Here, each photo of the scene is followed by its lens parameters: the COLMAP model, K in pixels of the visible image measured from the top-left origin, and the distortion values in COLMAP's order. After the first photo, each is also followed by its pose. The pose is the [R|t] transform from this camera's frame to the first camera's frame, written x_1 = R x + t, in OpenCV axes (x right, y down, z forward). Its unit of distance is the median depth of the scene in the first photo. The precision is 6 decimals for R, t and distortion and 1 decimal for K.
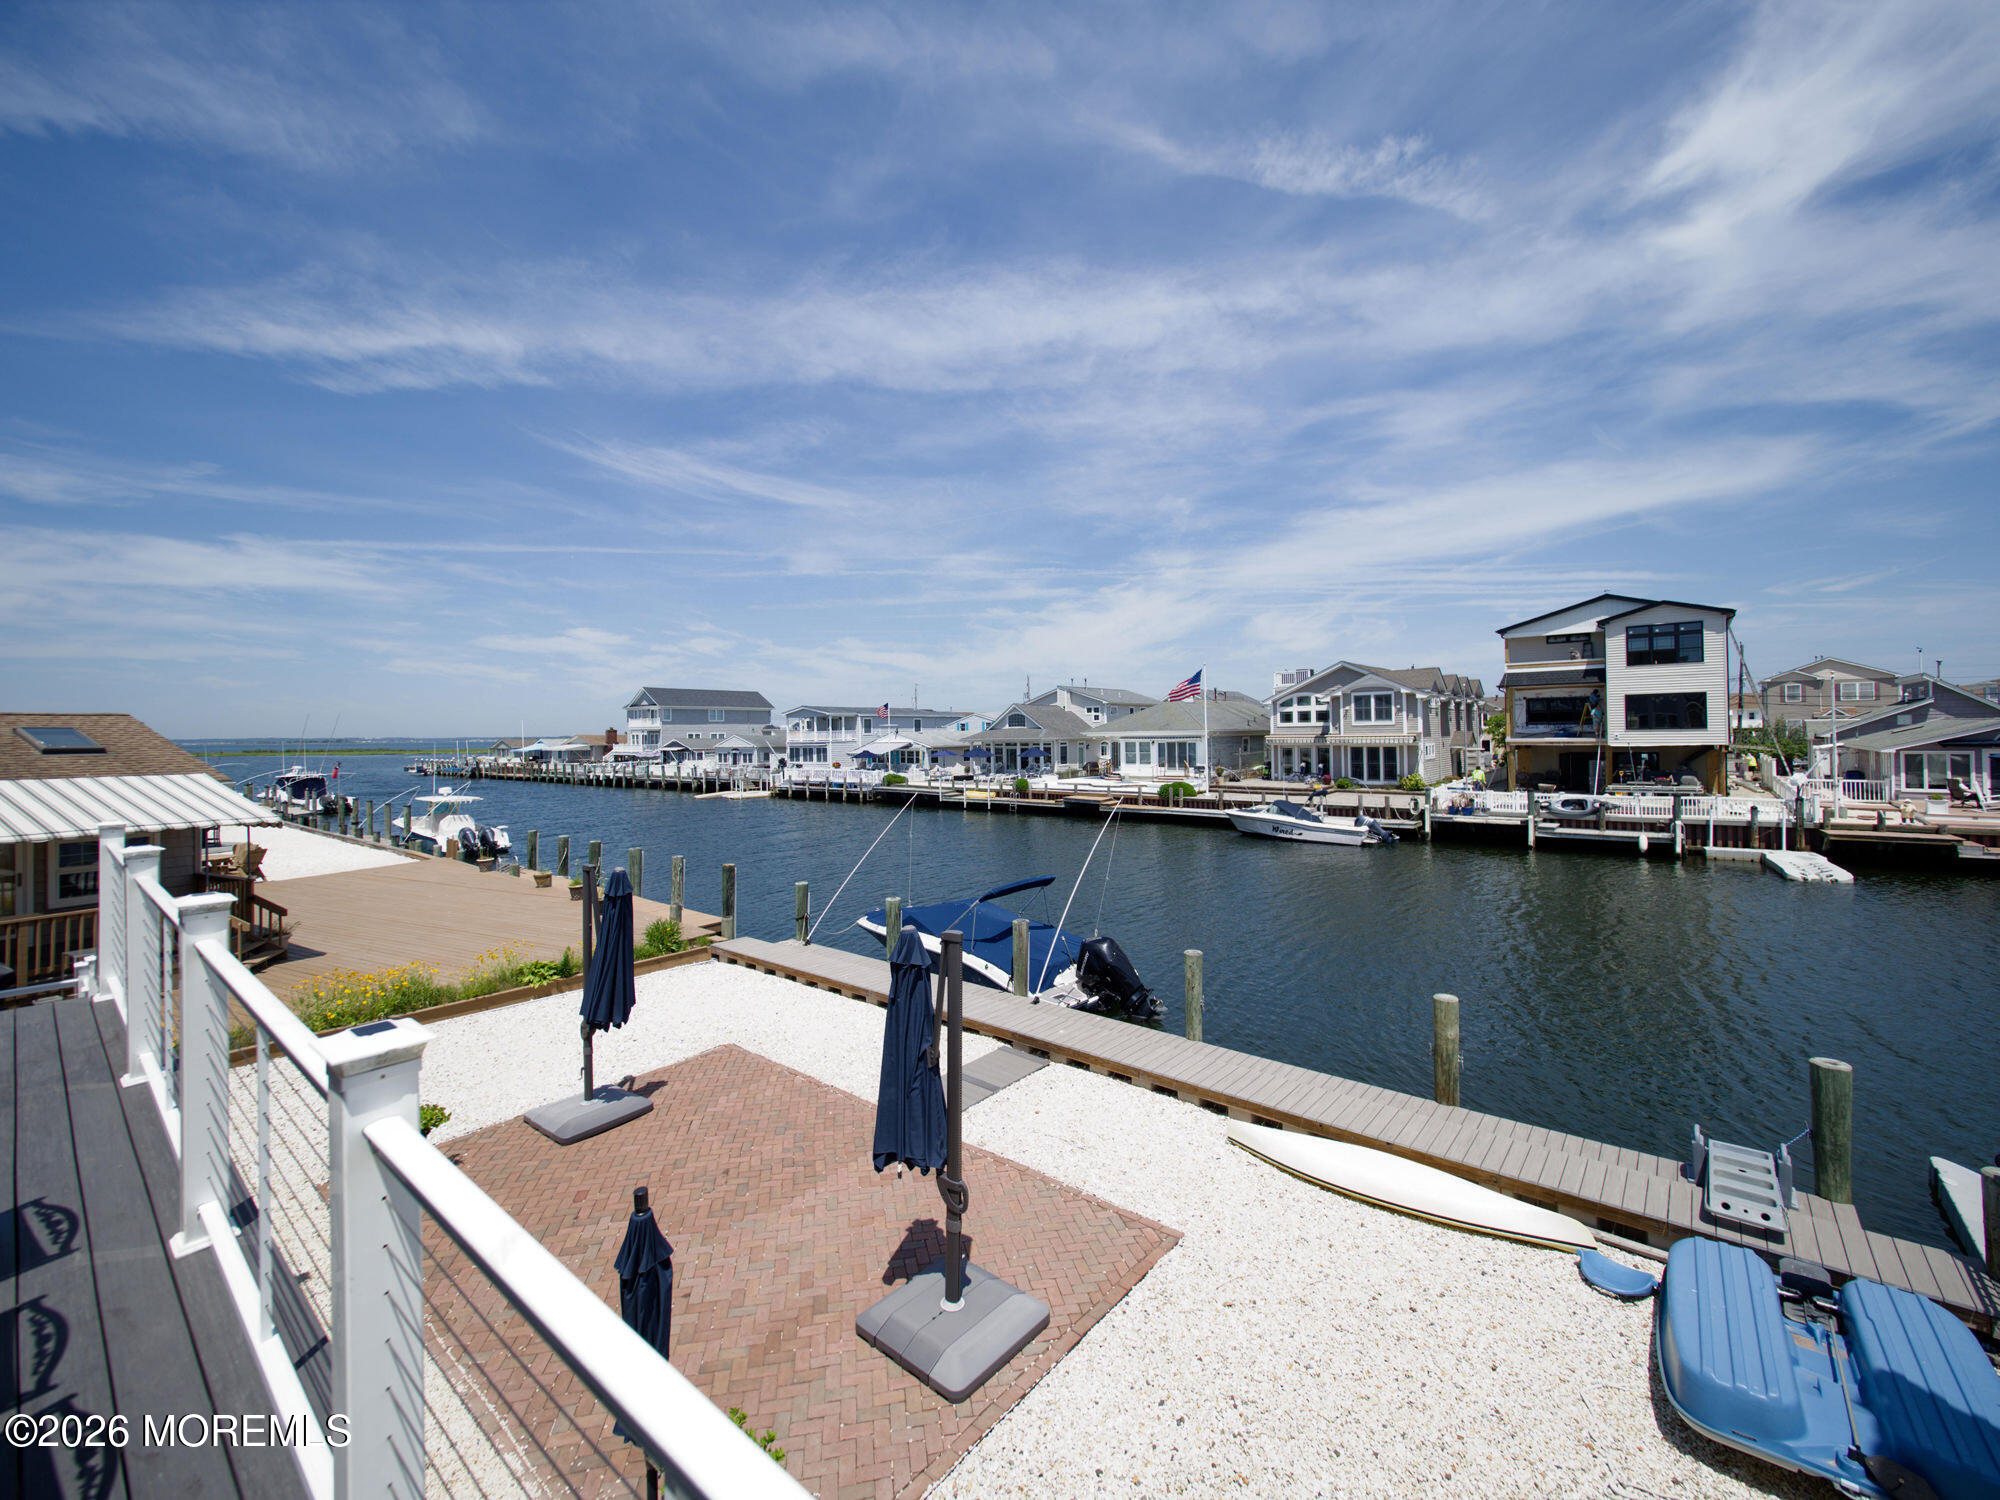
lens RADIAL K [[808.4, 0, 988.5], [0, 808.4, 752.6], [0, 0, 1]] dist [-0.000388, -0.000465]
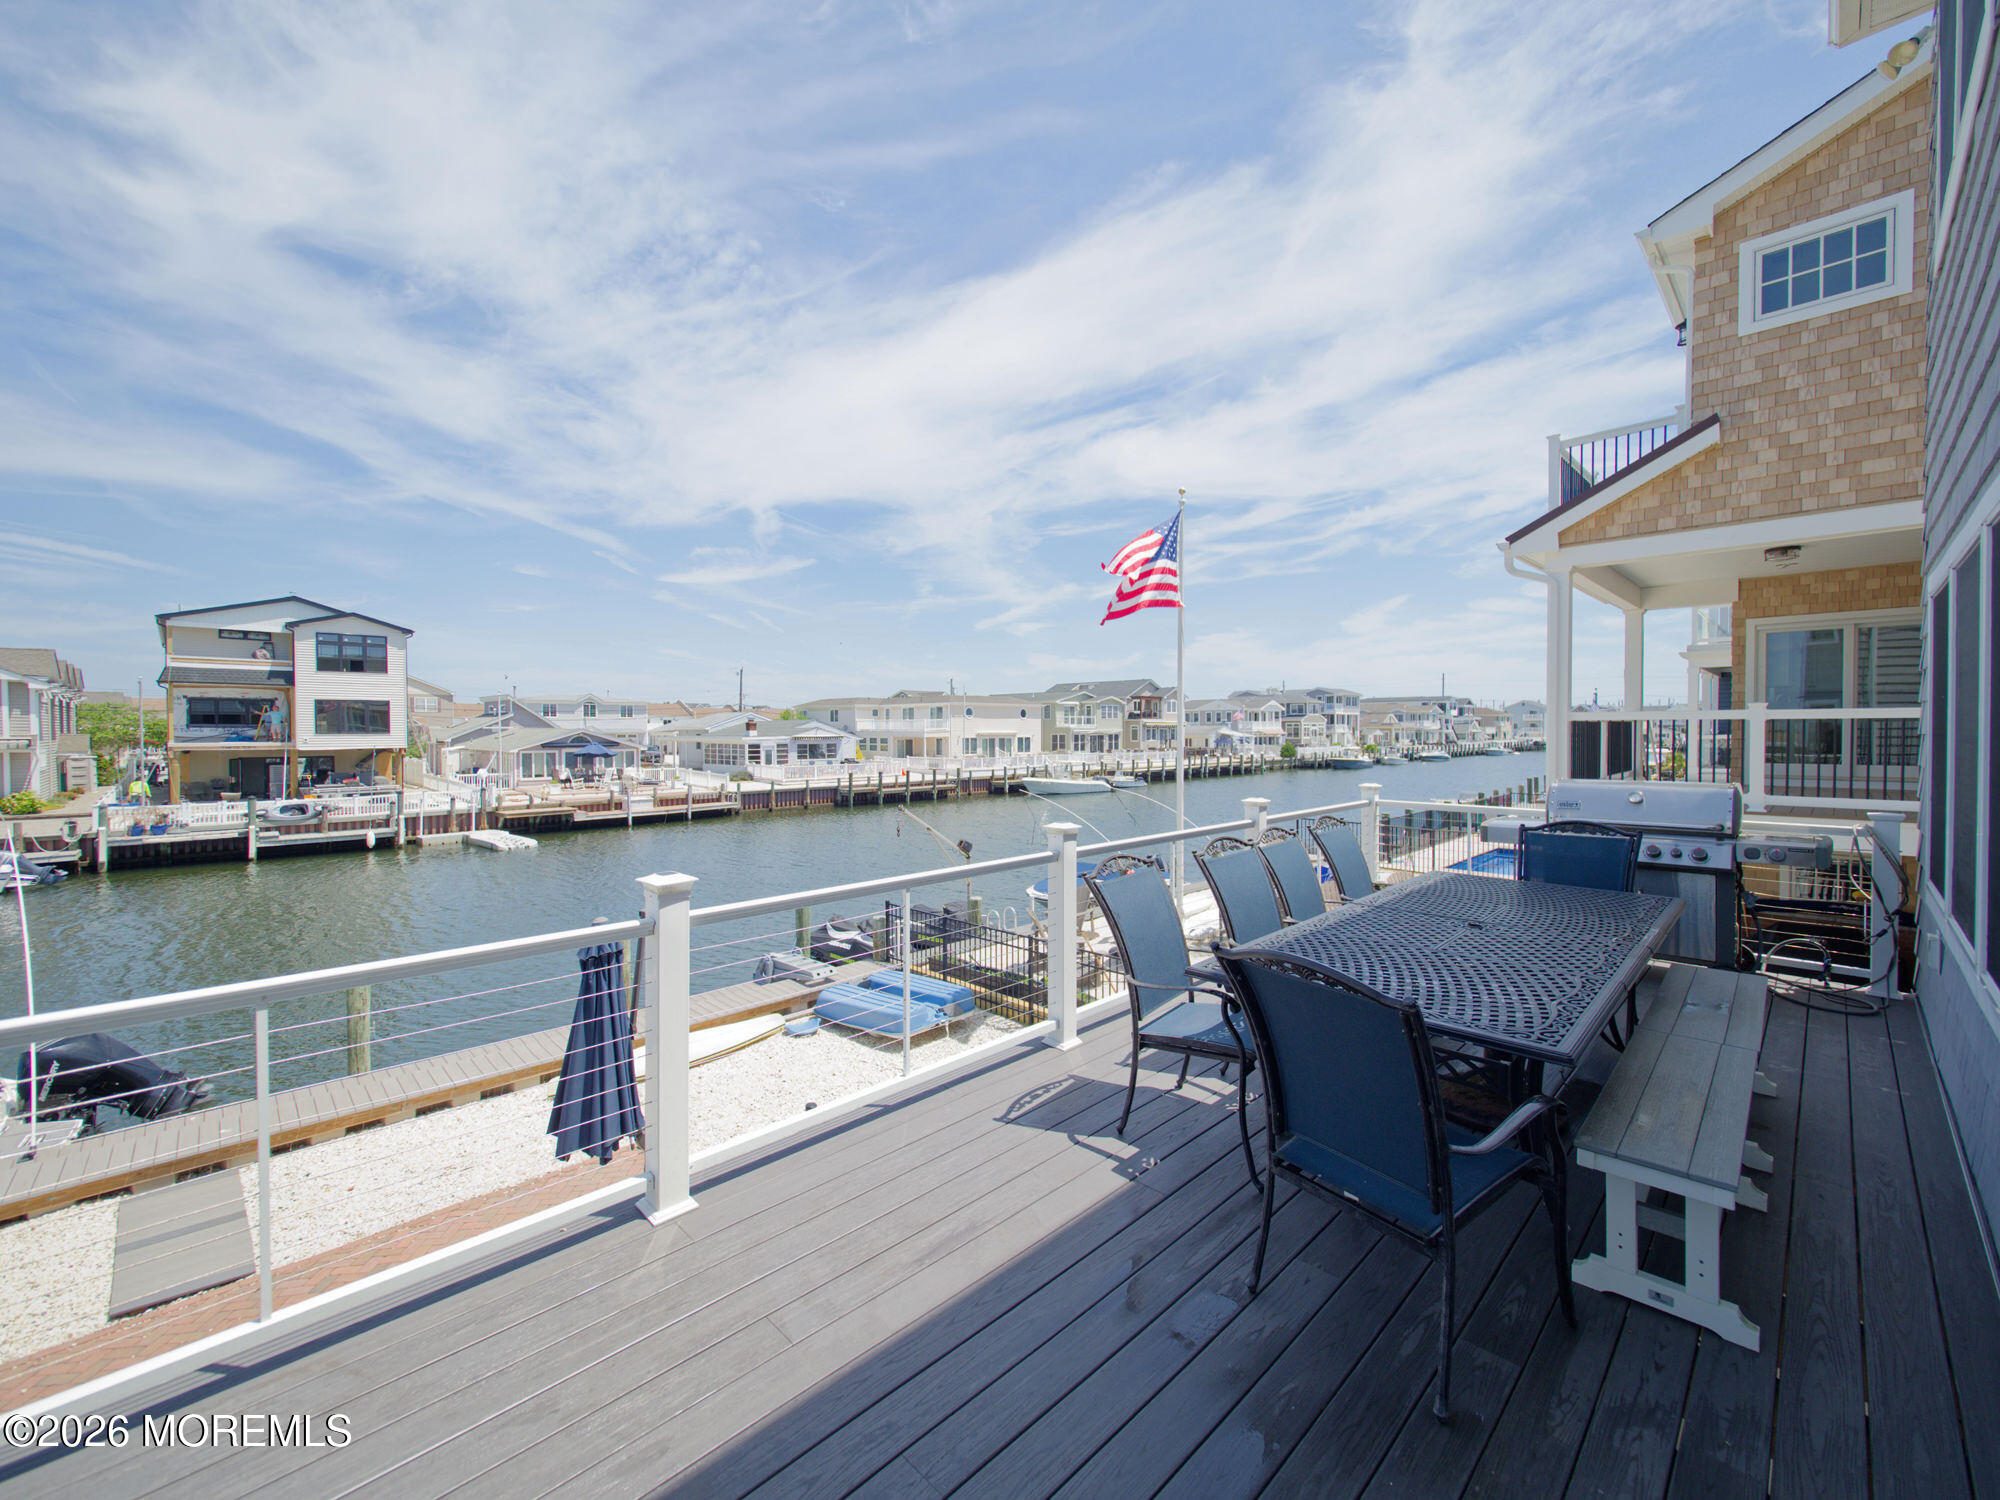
lens RADIAL K [[823.3, 0, 1000.0], [0, 823.3, 750.0], [0, 0, 1]] dist [-0.002040, -0.000265]
pose [[0.077824, -0.009311, 0.996924, -0.097380], [0.021394, 0.999742, 0.007668, 0.001441], [-0.996738, 0.020731, 0.078003, 0.037812]]
